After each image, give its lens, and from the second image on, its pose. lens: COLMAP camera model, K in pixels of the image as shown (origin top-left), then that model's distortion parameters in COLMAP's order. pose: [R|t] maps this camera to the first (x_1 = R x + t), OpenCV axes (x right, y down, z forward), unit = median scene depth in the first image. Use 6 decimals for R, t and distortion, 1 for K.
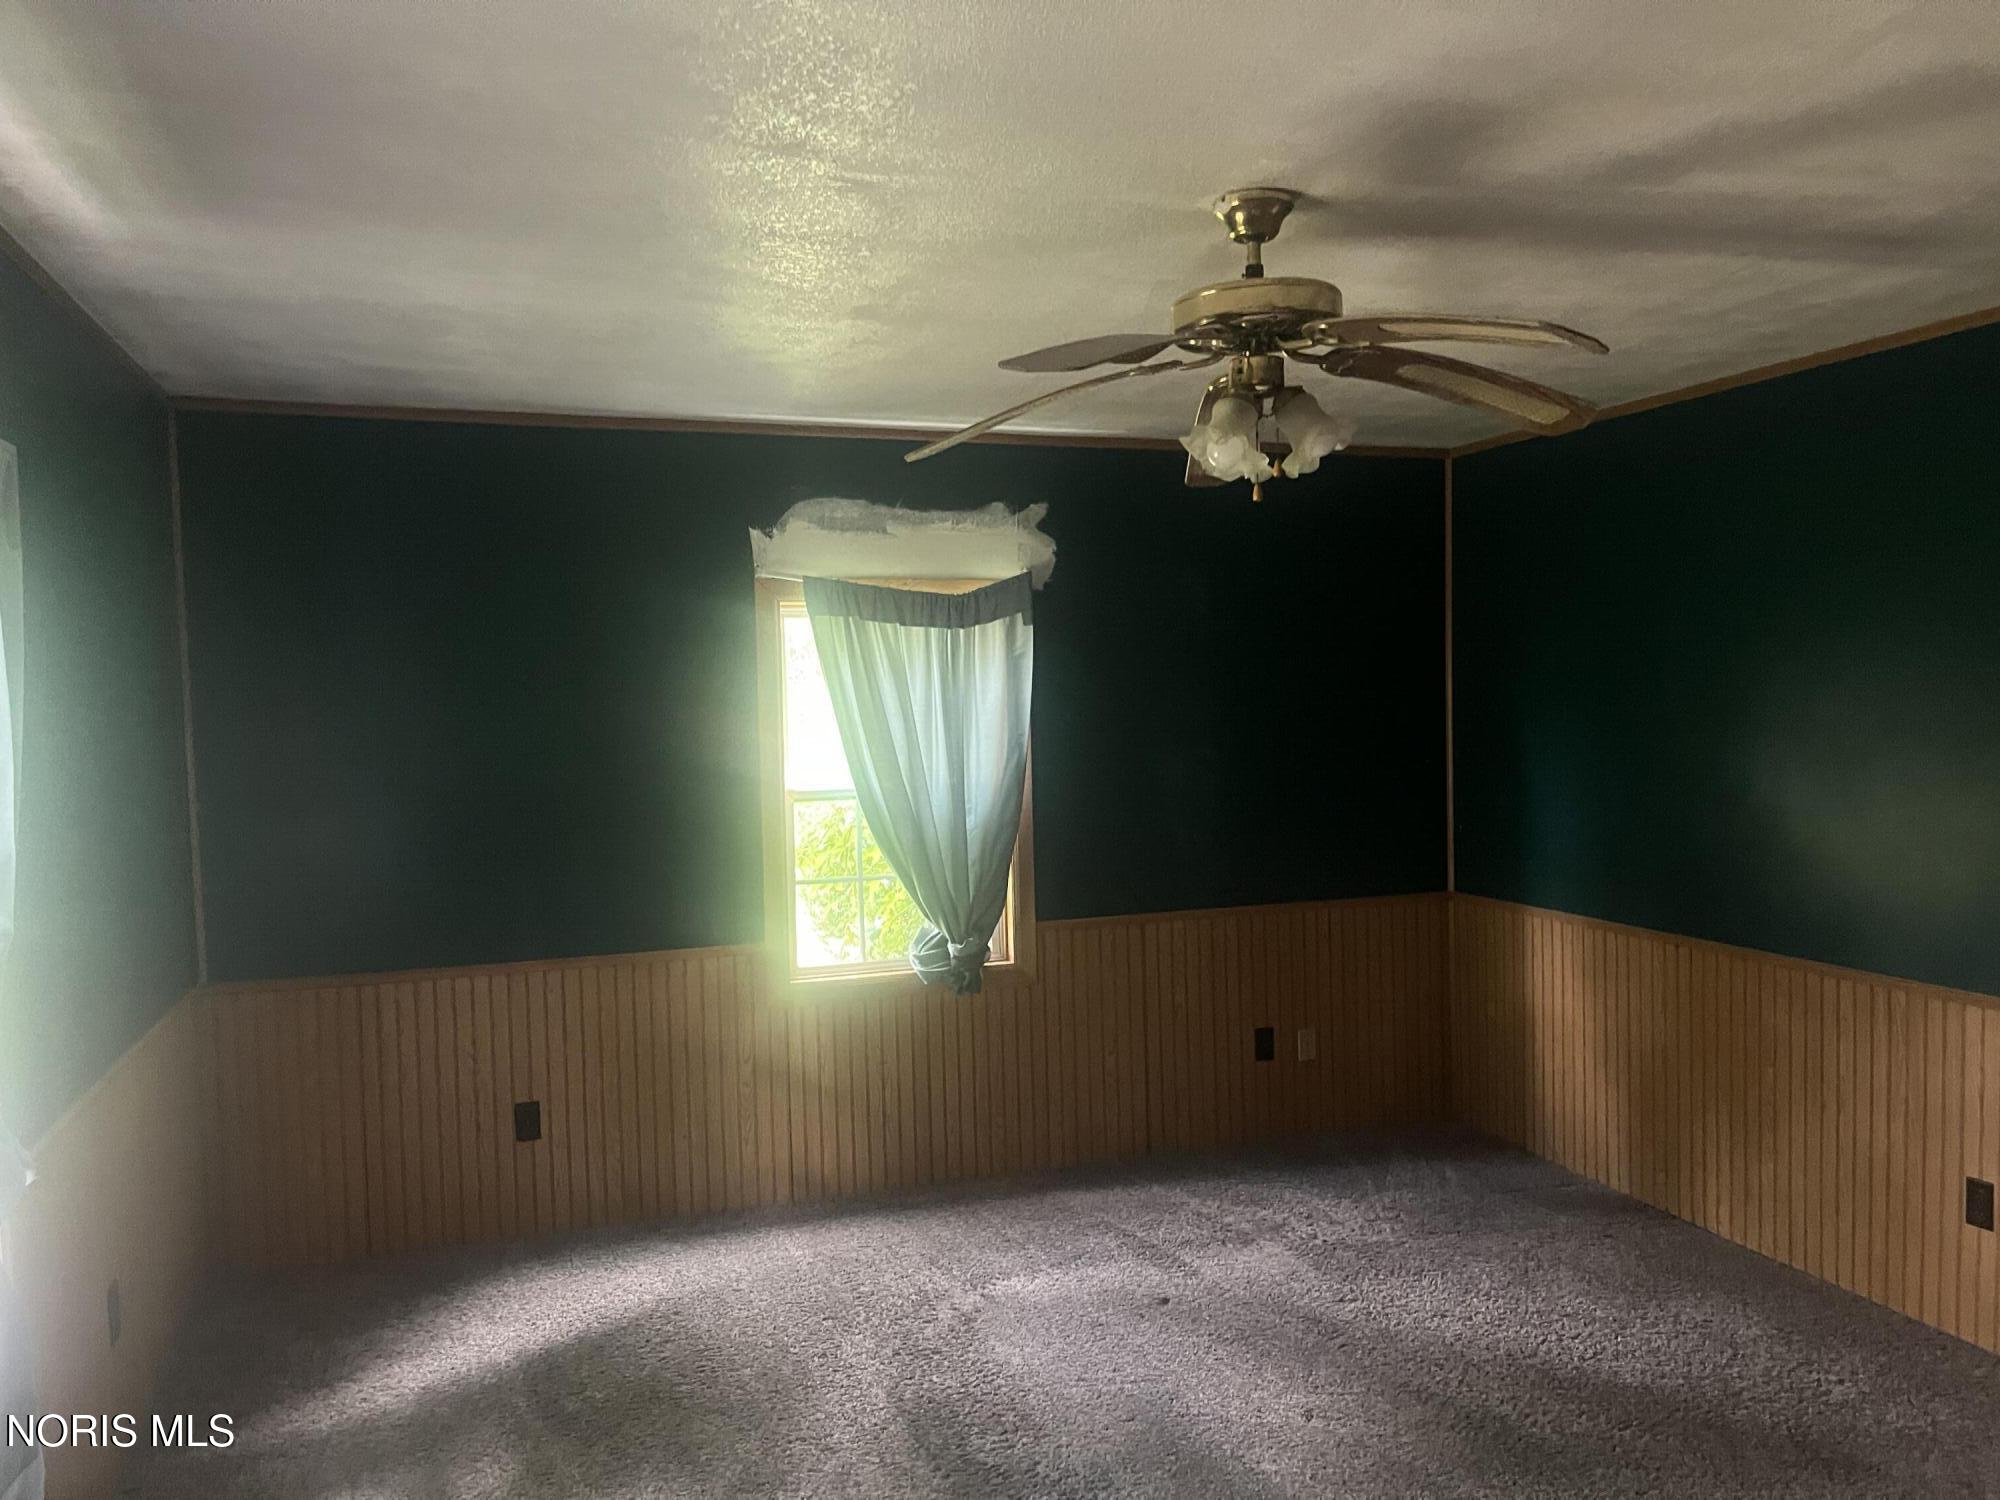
lens RADIAL K [[1525.3, 0, 967.2], [0, 1525.3, 751.2], [0, 0, 1]] dist [0.034828, -0.114942]
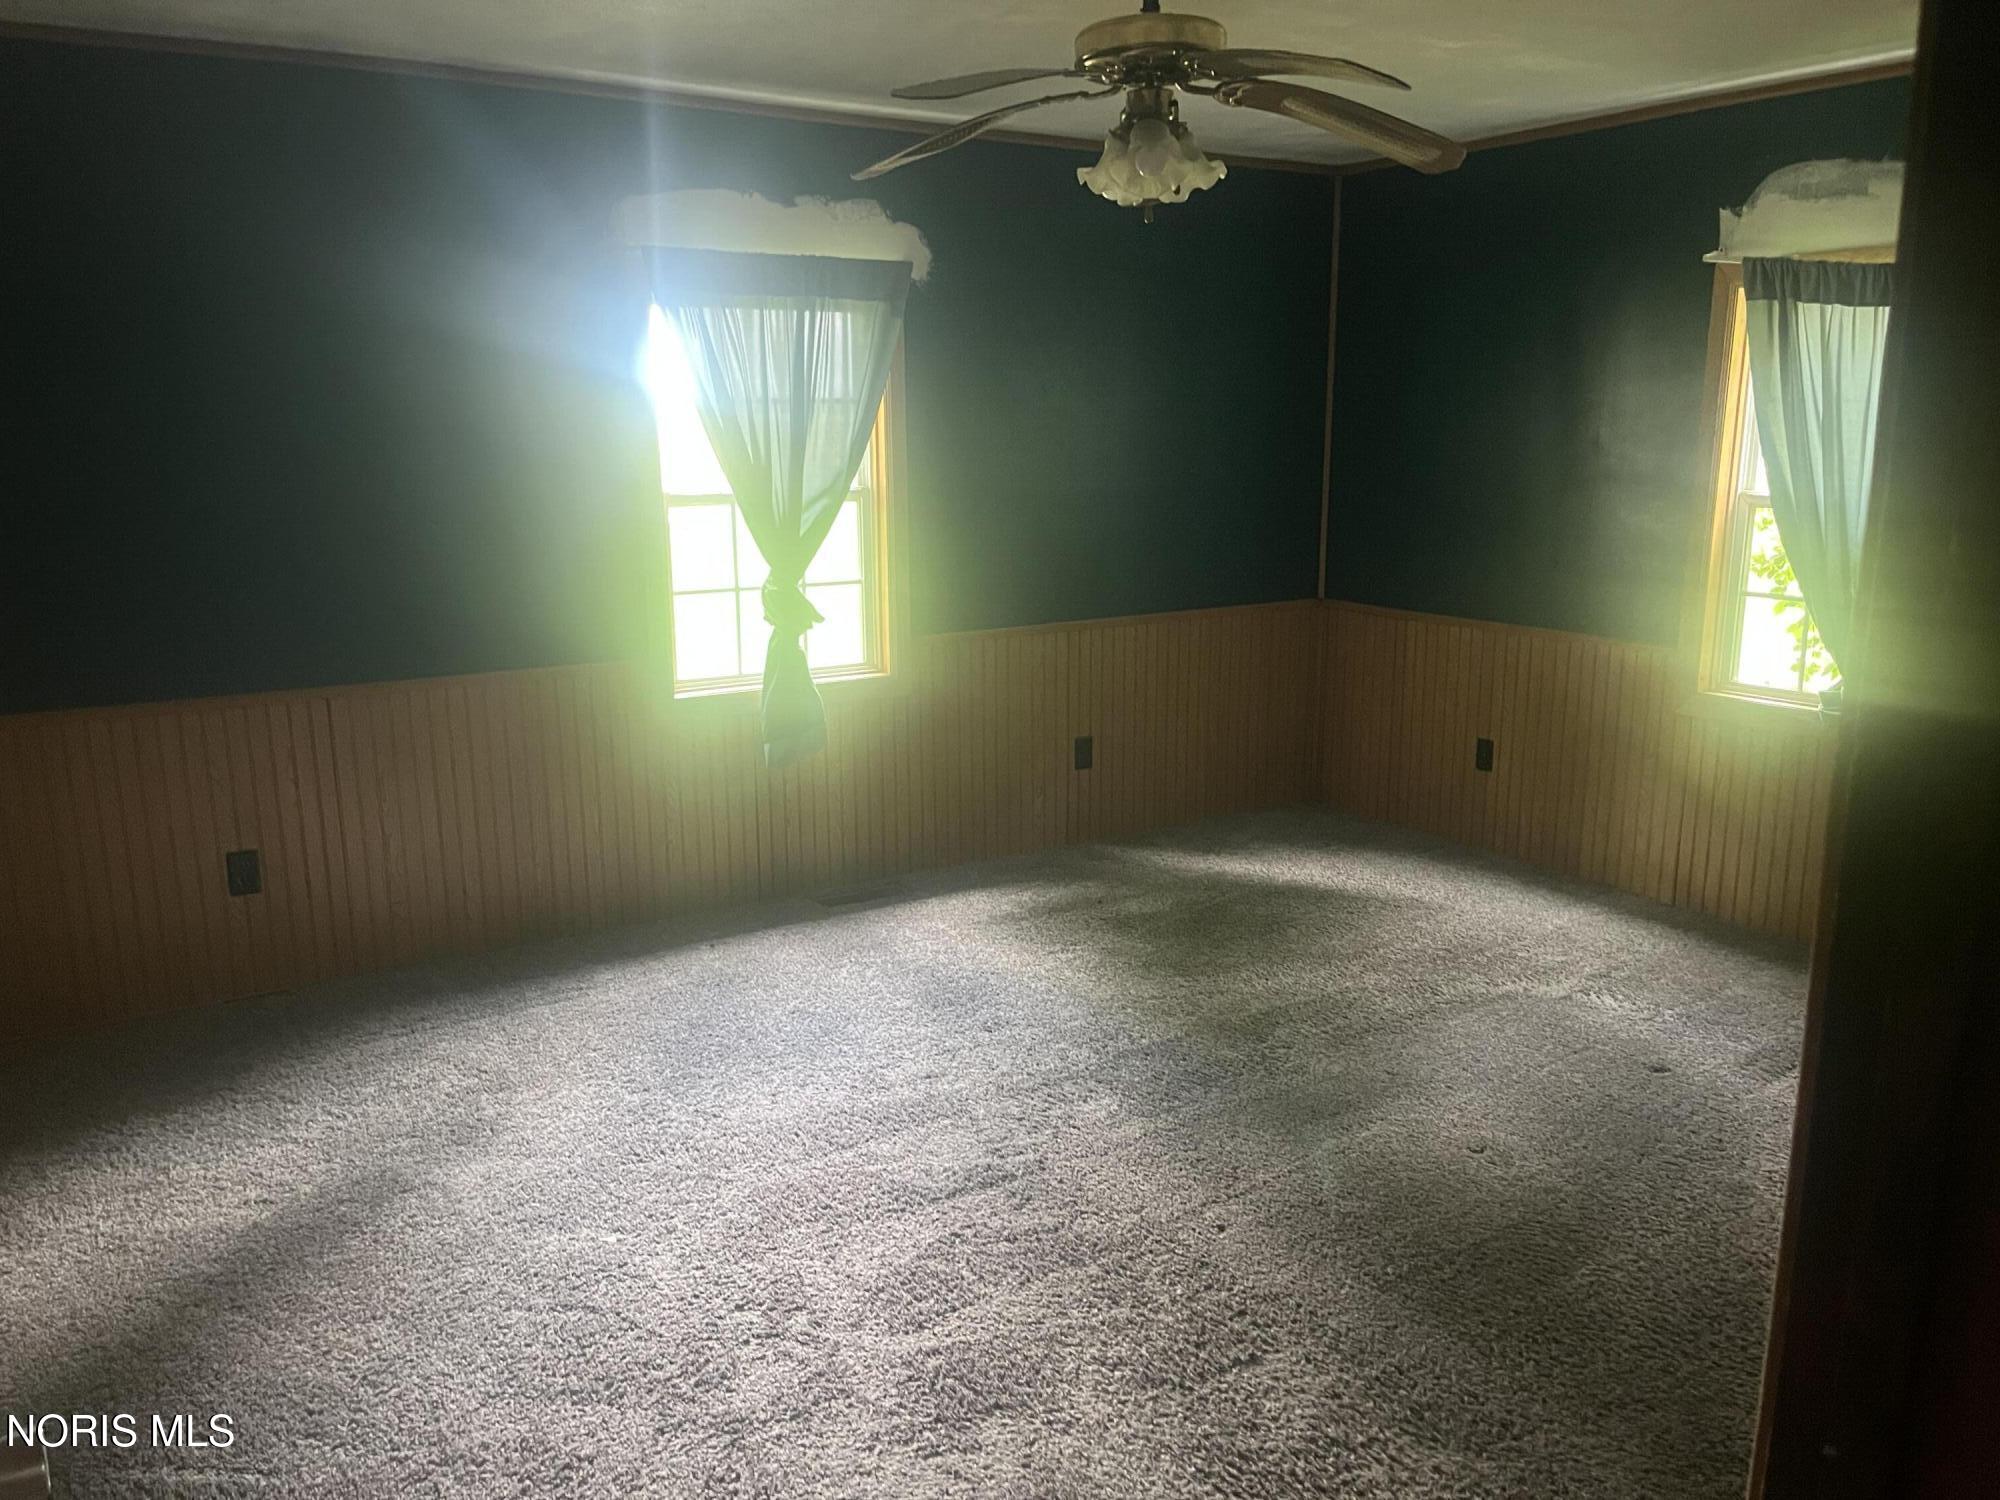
lens RADIAL K [[1525.3, 0, 967.2], [0, 1525.3, 751.2], [0, 0, 1]] dist [0.034828, -0.114942]
pose [[0.168016, 0.219802, -0.960967, 0.759555], [-0.026255, 0.975477, 0.218530, -0.012087], [0.985435, -0.011487, 0.169666, 0.376333]]
